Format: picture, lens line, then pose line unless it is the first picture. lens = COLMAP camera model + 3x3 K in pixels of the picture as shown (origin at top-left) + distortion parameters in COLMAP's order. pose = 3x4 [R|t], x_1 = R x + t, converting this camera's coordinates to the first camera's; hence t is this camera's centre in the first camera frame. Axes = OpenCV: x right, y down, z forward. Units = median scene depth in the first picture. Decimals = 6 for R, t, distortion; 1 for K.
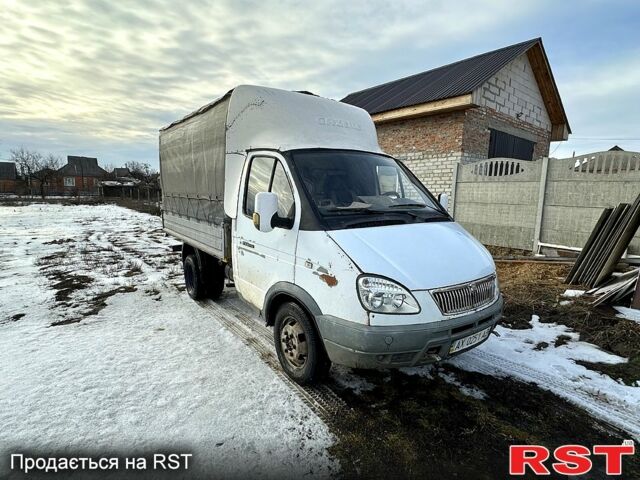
lens RADIAL K [[339.4, 0, 320.6], [0, 339.4, 240.6], [0, 0, 1]] dist [-0.001705, -0.000095]
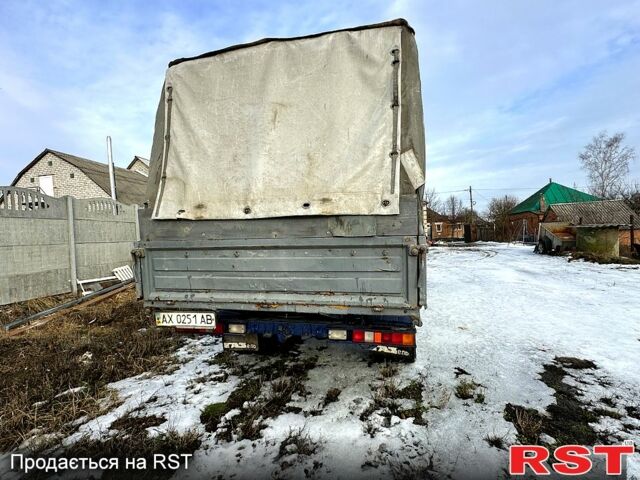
lens RADIAL K [[339.4, 0, 318.2], [0, 339.4, 242.2], [0, 0, 1]] dist [-0.001705, -0.000095]
pose [[-0.646567, -0.003144, 0.762851, -1.269966], [0.147304, 0.980657, 0.128892, -0.297541], [-0.748501, 0.195708, -0.633597, 2.499767]]
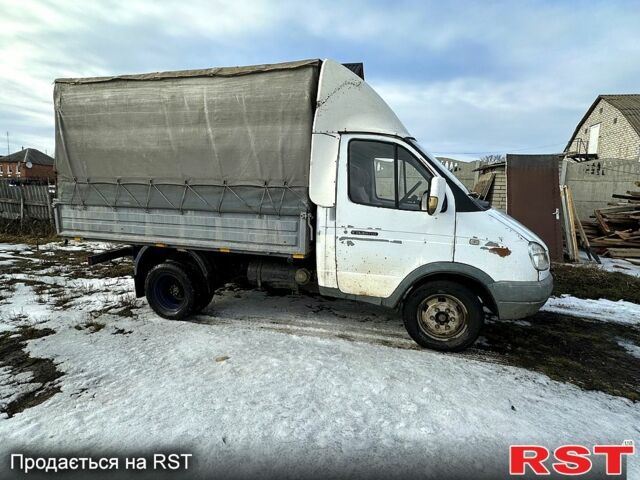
lens RADIAL K [[339.4, 0, 320.1], [0, 339.4, 239.9], [0, 0, 1]] dist [-0.001705, -0.000095]
pose [[0.790968, -0.083968, 0.606068, -0.905945], [0.076613, 0.996335, 0.038051, -0.014979], [-0.607041, 0.016336, 0.794502, 0.329837]]
